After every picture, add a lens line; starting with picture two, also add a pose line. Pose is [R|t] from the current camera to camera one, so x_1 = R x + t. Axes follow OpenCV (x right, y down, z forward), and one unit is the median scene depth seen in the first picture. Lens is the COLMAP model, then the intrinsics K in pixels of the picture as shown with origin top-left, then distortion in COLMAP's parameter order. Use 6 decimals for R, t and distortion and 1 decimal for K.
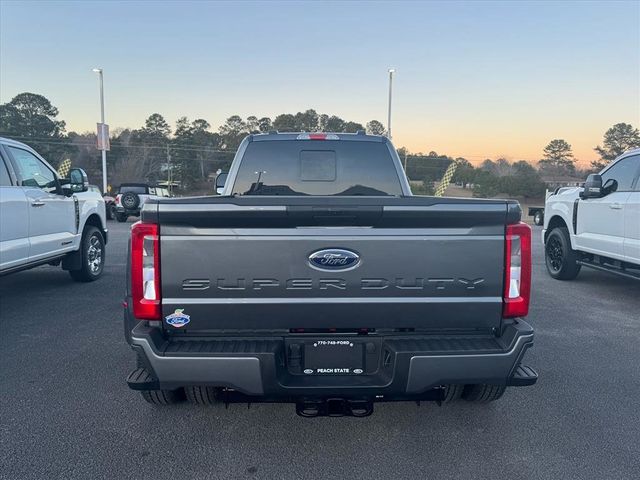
lens RADIAL K [[525.3, 0, 320.0], [0, 525.3, 240.0], [0, 0, 1]] dist [0.041140, -0.003985]
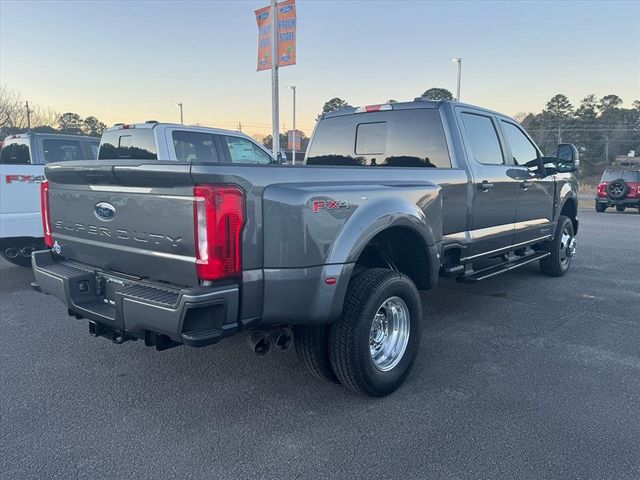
lens RADIAL K [[525.3, 0, 320.0], [0, 525.3, 240.0], [0, 0, 1]] dist [0.041140, -0.003985]
pose [[0.742249, 0.085687, -0.664623, 0.588160], [-0.068265, 0.996300, 0.052211, 0.002992], [0.666638, 0.006617, 0.745353, 0.204574]]
